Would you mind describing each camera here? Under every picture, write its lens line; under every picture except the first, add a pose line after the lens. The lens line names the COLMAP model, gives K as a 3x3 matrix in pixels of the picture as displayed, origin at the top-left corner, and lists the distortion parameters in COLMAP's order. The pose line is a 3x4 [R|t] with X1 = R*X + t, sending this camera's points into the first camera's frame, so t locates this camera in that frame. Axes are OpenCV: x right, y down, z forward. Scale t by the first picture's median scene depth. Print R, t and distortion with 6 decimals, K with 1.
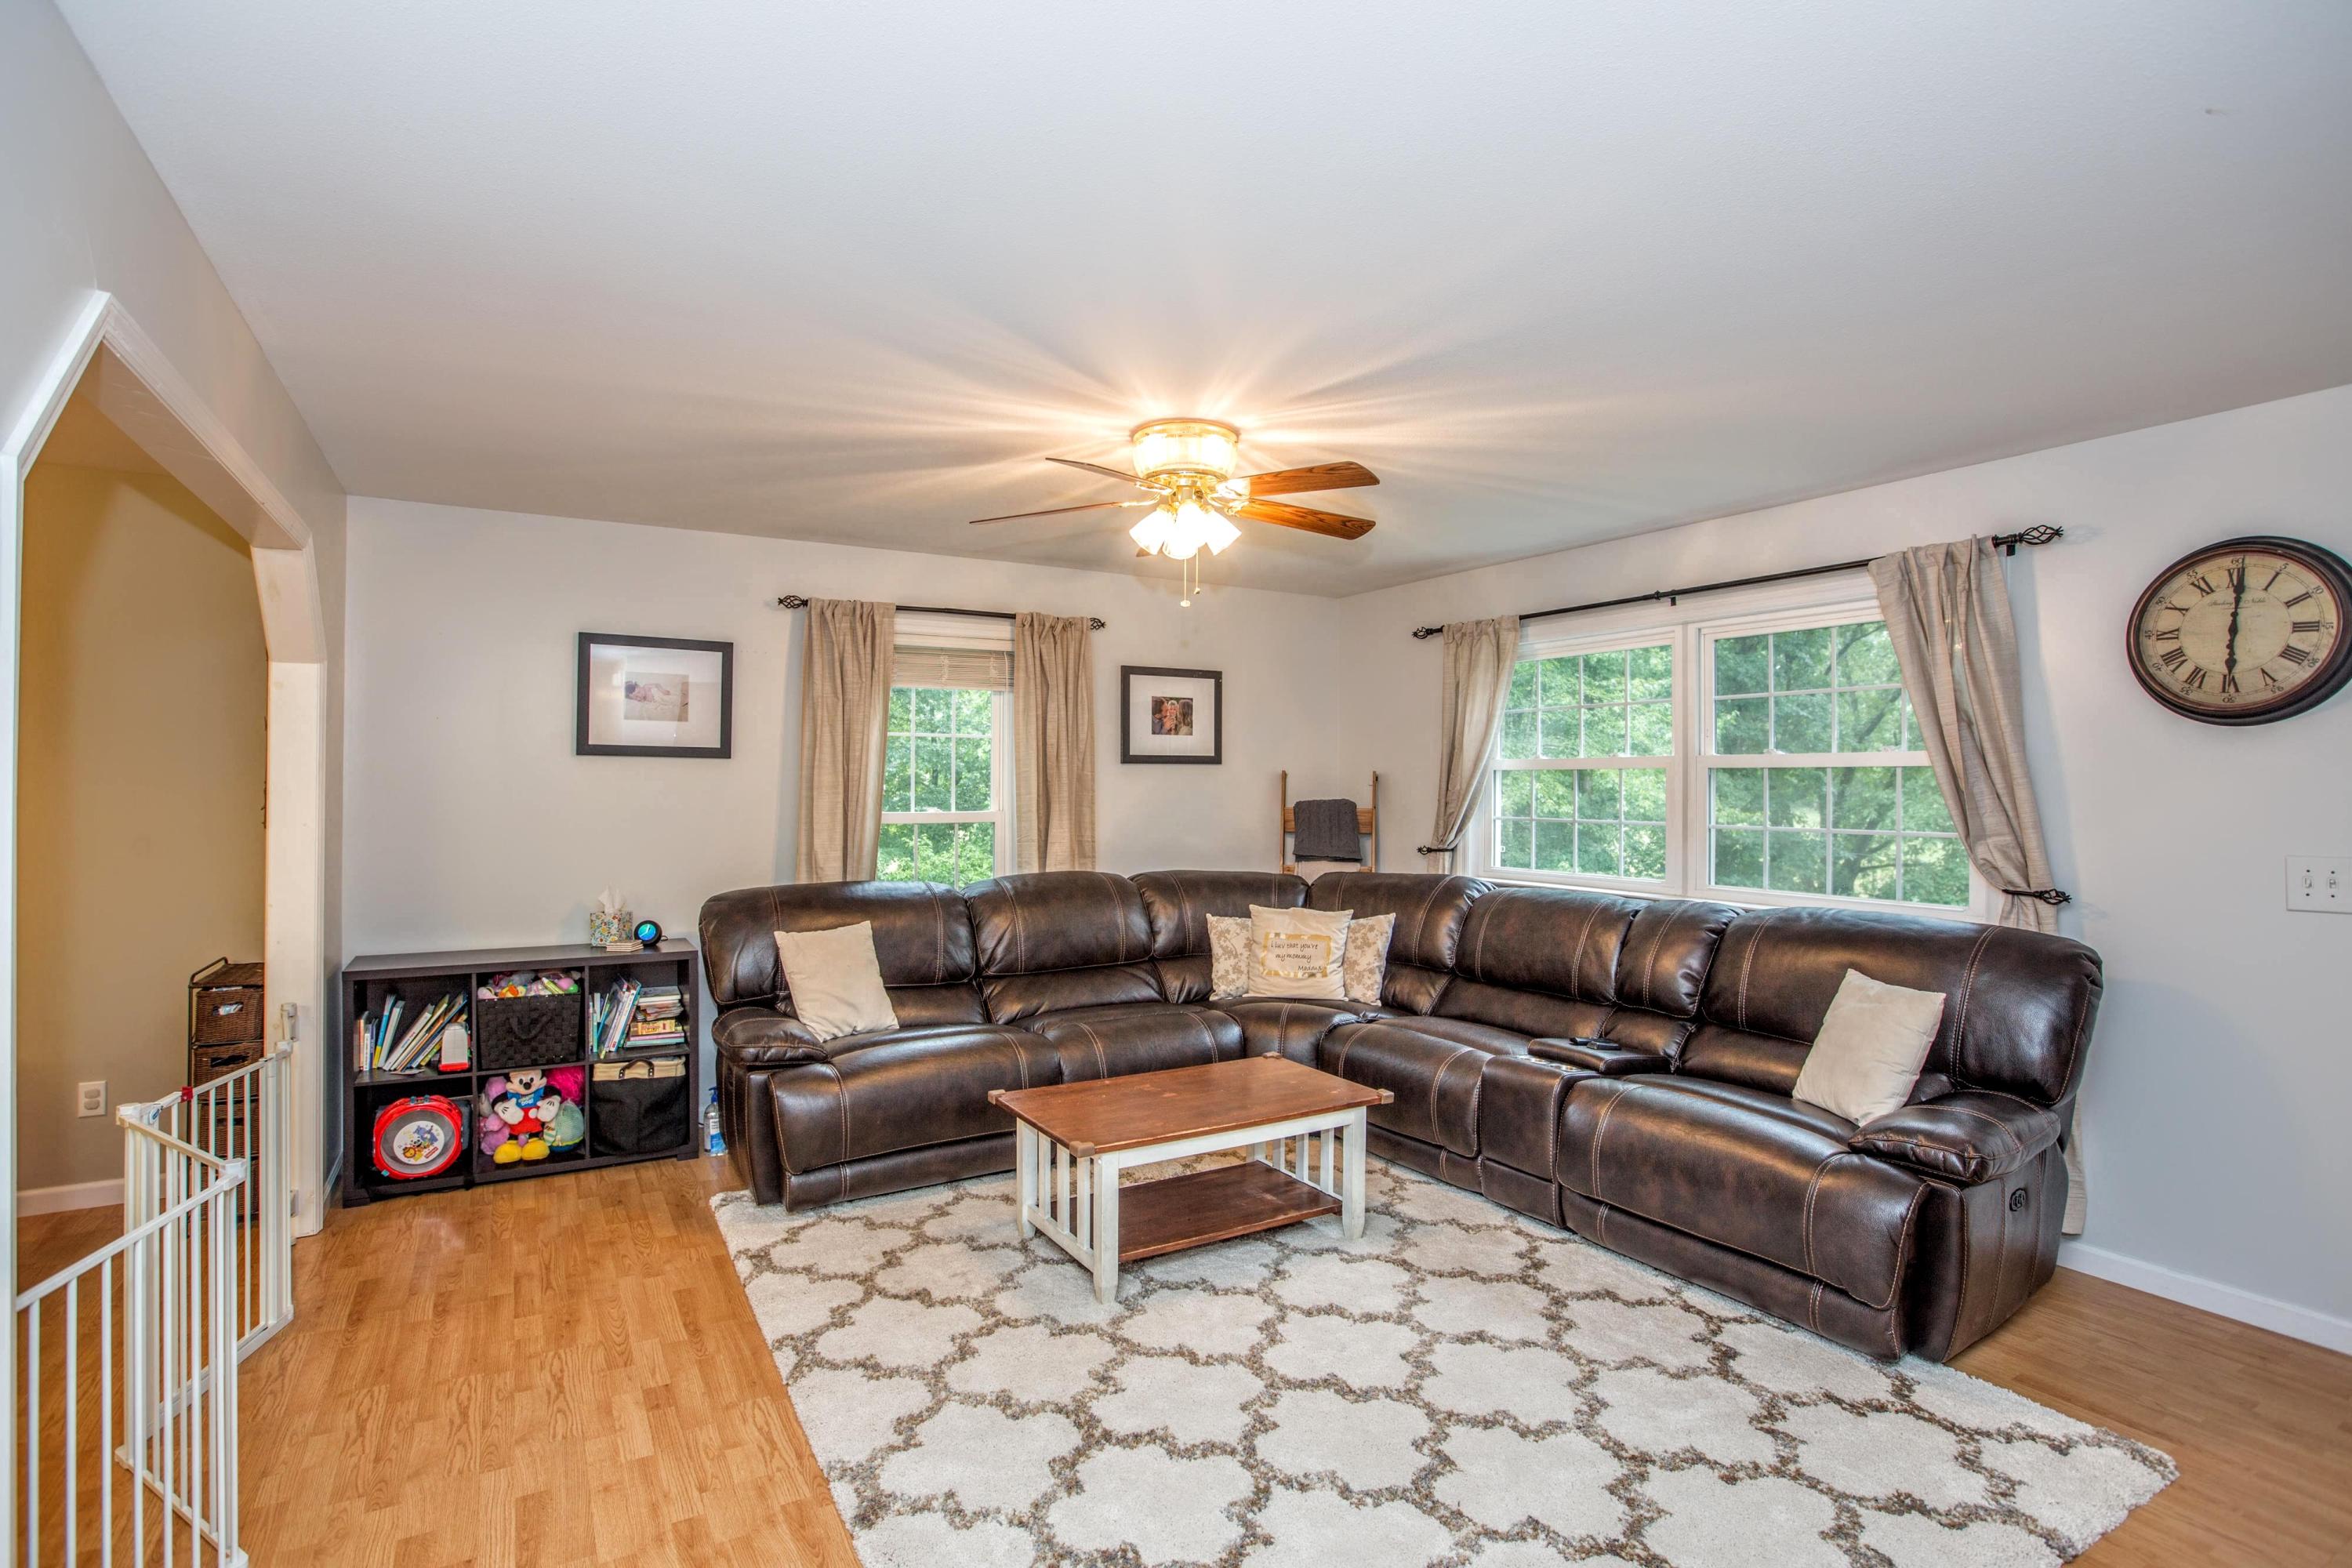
lens RADIAL K [[1134.8, 0, 1159.8], [0, 1134.8, 788.0], [0, 0, 1]] dist [-0.038951, 0.001179]
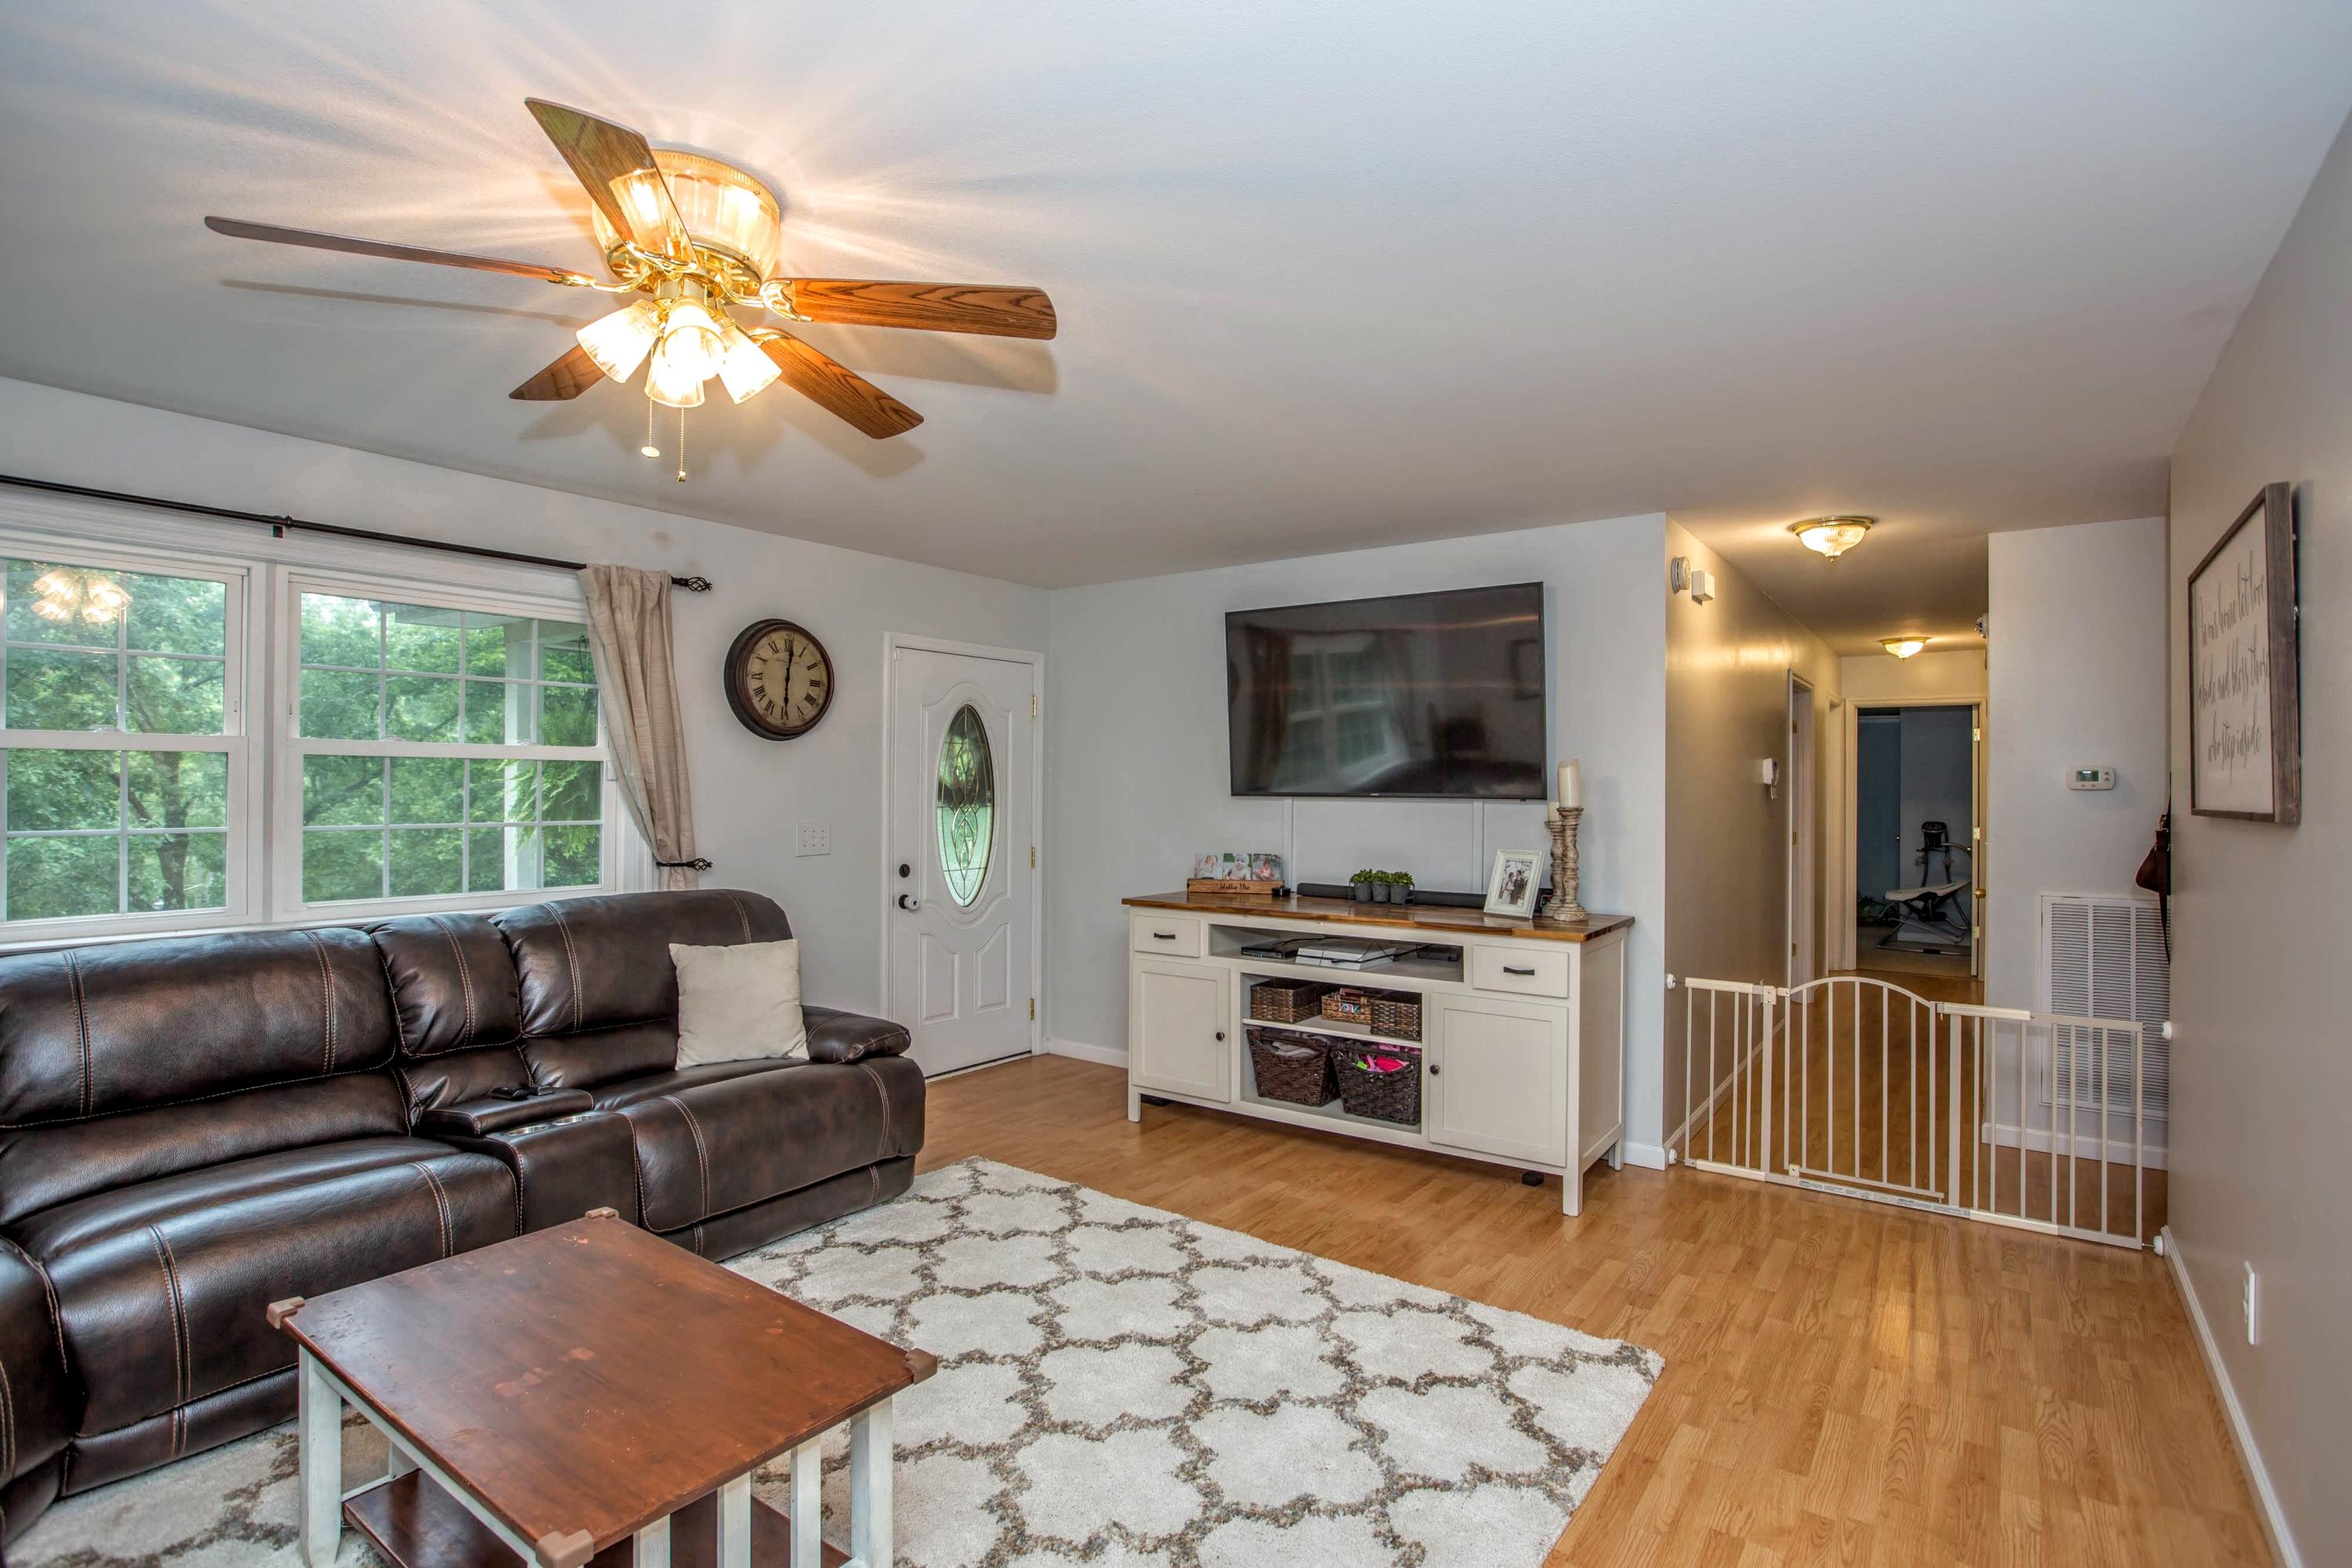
lens RADIAL K [[1134.8, 0, 1166.6], [0, 1134.8, 770.8], [0, 0, 1]] dist [-0.038951, 0.001179]
pose [[-0.397619, 0.005448, 0.917534, -0.629651], [-0.006533, 0.999940, -0.008768, -0.003292], [-0.917527, -0.009481, -0.397560, 1.022225]]
